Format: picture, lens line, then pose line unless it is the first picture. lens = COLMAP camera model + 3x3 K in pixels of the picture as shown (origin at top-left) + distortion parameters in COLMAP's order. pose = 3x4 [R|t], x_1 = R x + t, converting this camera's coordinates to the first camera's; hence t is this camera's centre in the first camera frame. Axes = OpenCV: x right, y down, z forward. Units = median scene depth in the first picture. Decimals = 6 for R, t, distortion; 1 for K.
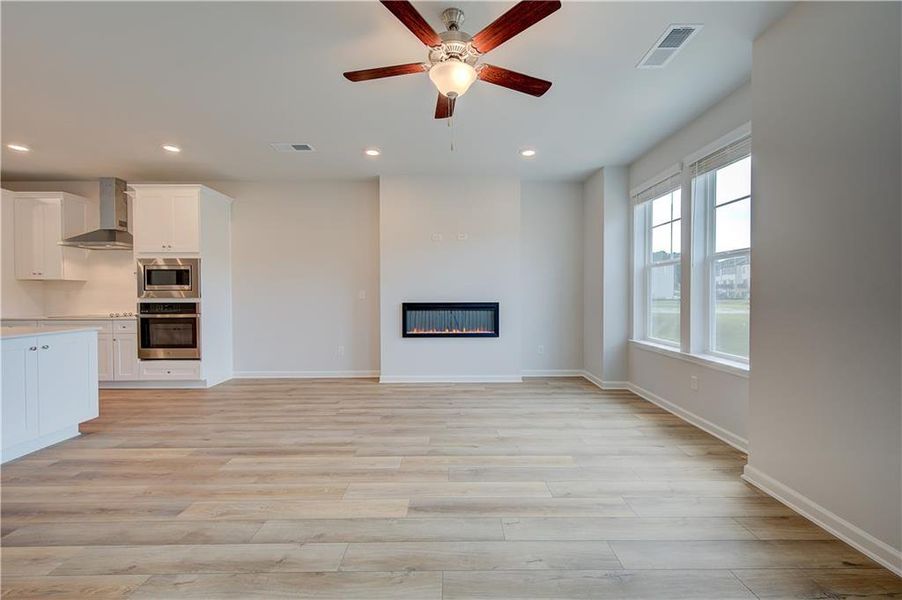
lens RADIAL K [[357.0, 0, 450.1], [0, 357.0, 300.7], [0, 0, 1]] dist [0.006624, -0.001365]
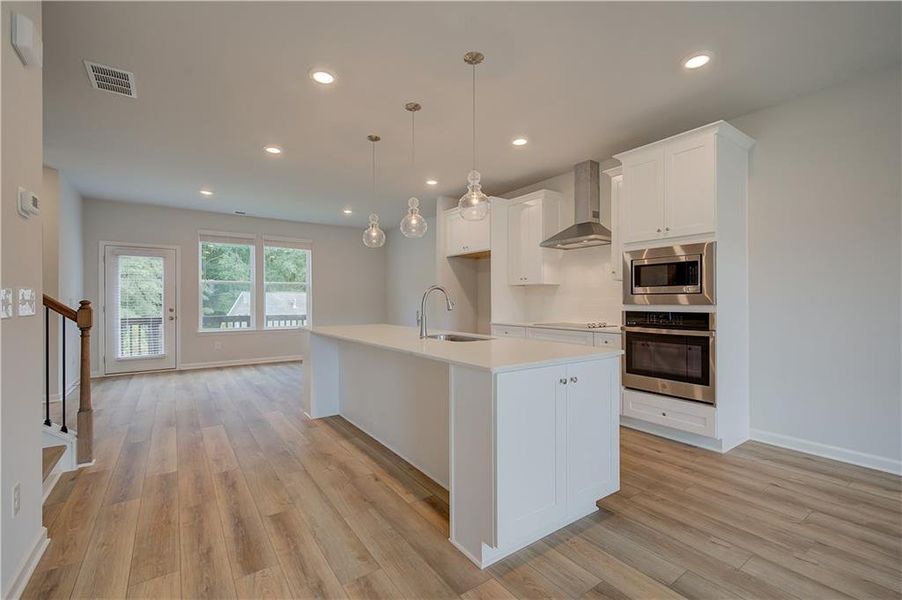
lens RADIAL K [[395.3, 0, 454.1], [0, 395.3, 298.5], [0, 0, 1]] dist [-0.001256, -0.001306]
pose [[0.572621, -0.002160, -0.819817, -0.402308], [-0.015602, 0.999787, -0.013532, -0.003573], [0.819671, 0.020540, 0.572466, 0.245422]]
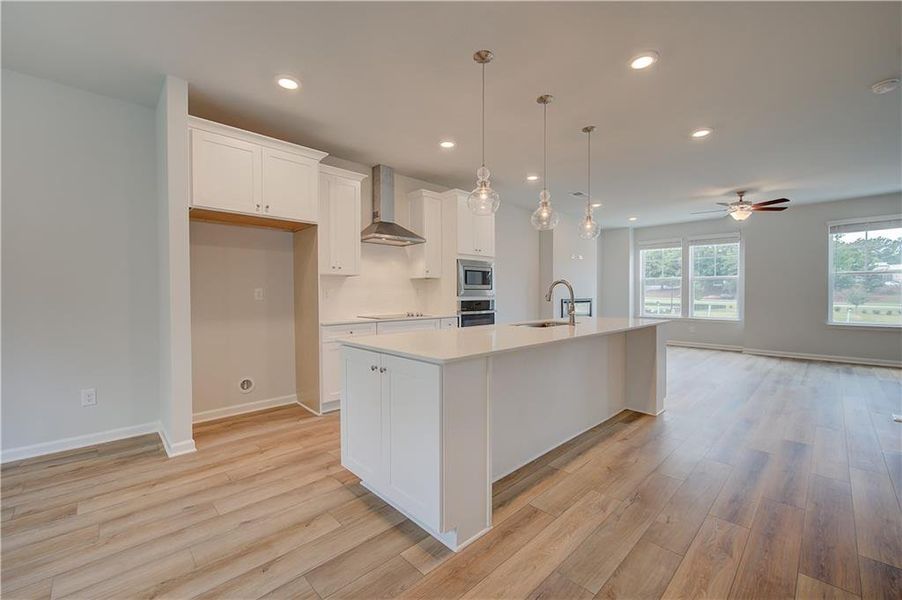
lens RADIAL K [[367.5, 0, 456.7], [0, 367.5, 299.1], [0, 0, 1]] dist [0.003835, -0.002076]
pose [[0.718936, -0.008444, 0.695025, -1.639049], [0.012526, 0.999921, -0.000809, 0.001497], [-0.694963, 0.009287, 0.718985, 0.222251]]
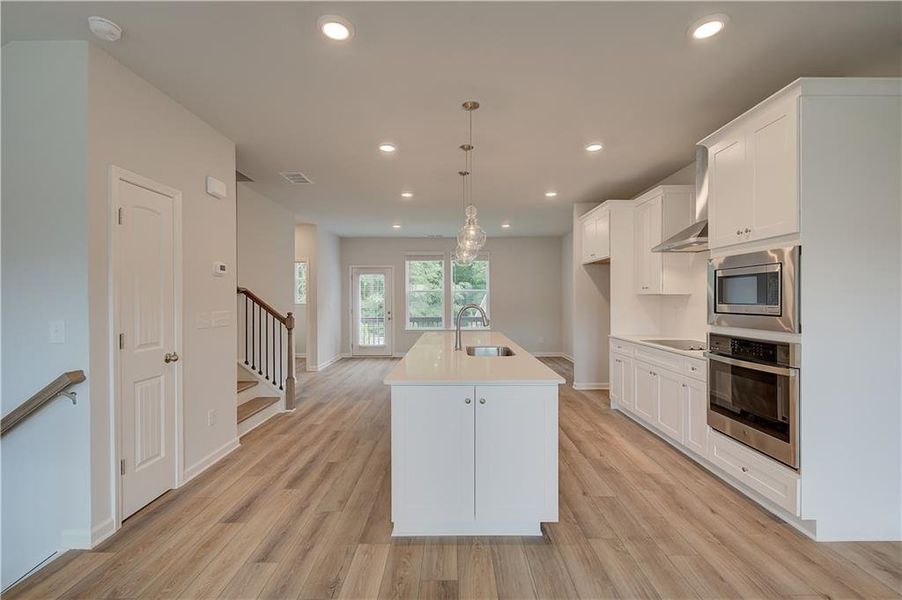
lens RADIAL K [[395.3, 0, 455.0], [0, 395.3, 299.2], [0, 0, 1]] dist [-0.001256, -0.001306]
pose [[-0.011357, 0.005733, -0.999919, -0.202989], [-0.014084, 0.999883, 0.005892, -0.048699], [0.999836, 0.014150, -0.011275, 0.583381]]
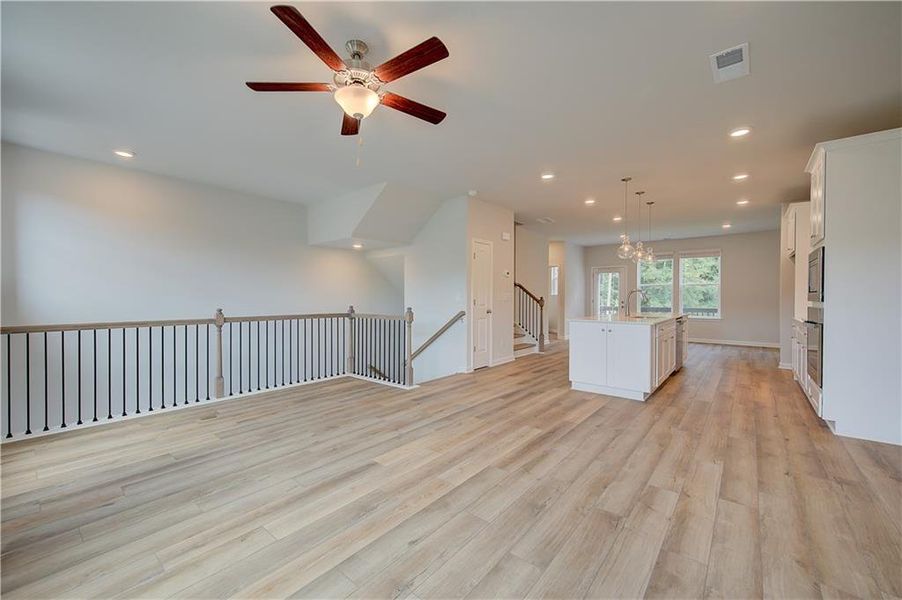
lens RADIAL K [[367.5, 0, 464.3], [0, 367.5, 298.1], [0, 0, 1]] dist [0.003835, -0.002076]
pose [[-0.618453, 0.007064, -0.785790, 0.326144], [-0.011867, 0.999762, 0.018327, -0.021566], [0.785732, 0.020660, -0.618221, 0.913071]]
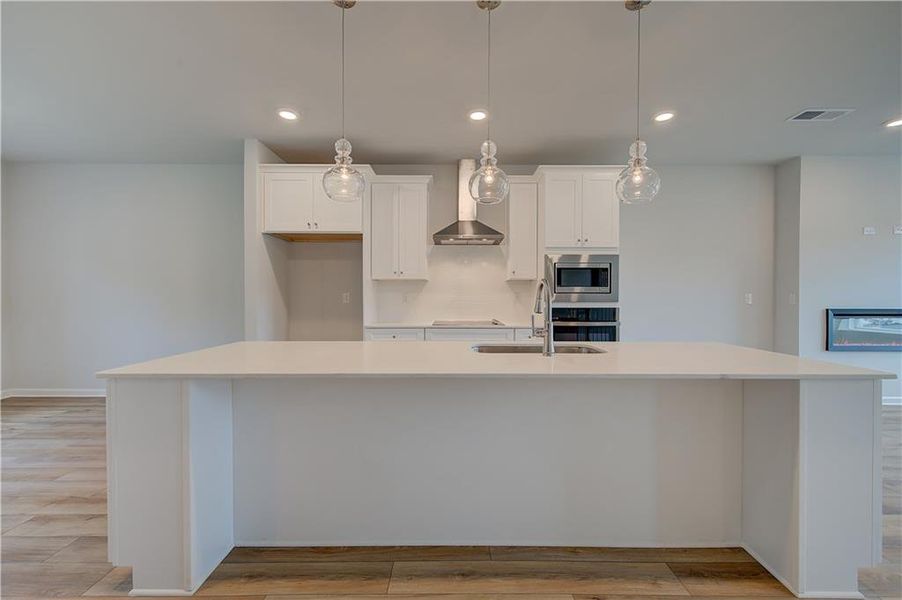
lens RADIAL K [[357.0, 0, 456.1], [0, 357.0, 301.7], [0, 0, 1]] dist [0.006624, -0.001365]
pose [[0.999982, 0.005506, -0.002300, -1.081963], [-0.005512, 0.999981, -0.002764, -0.004854], [0.002285, 0.002776, 0.999994, 0.171719]]
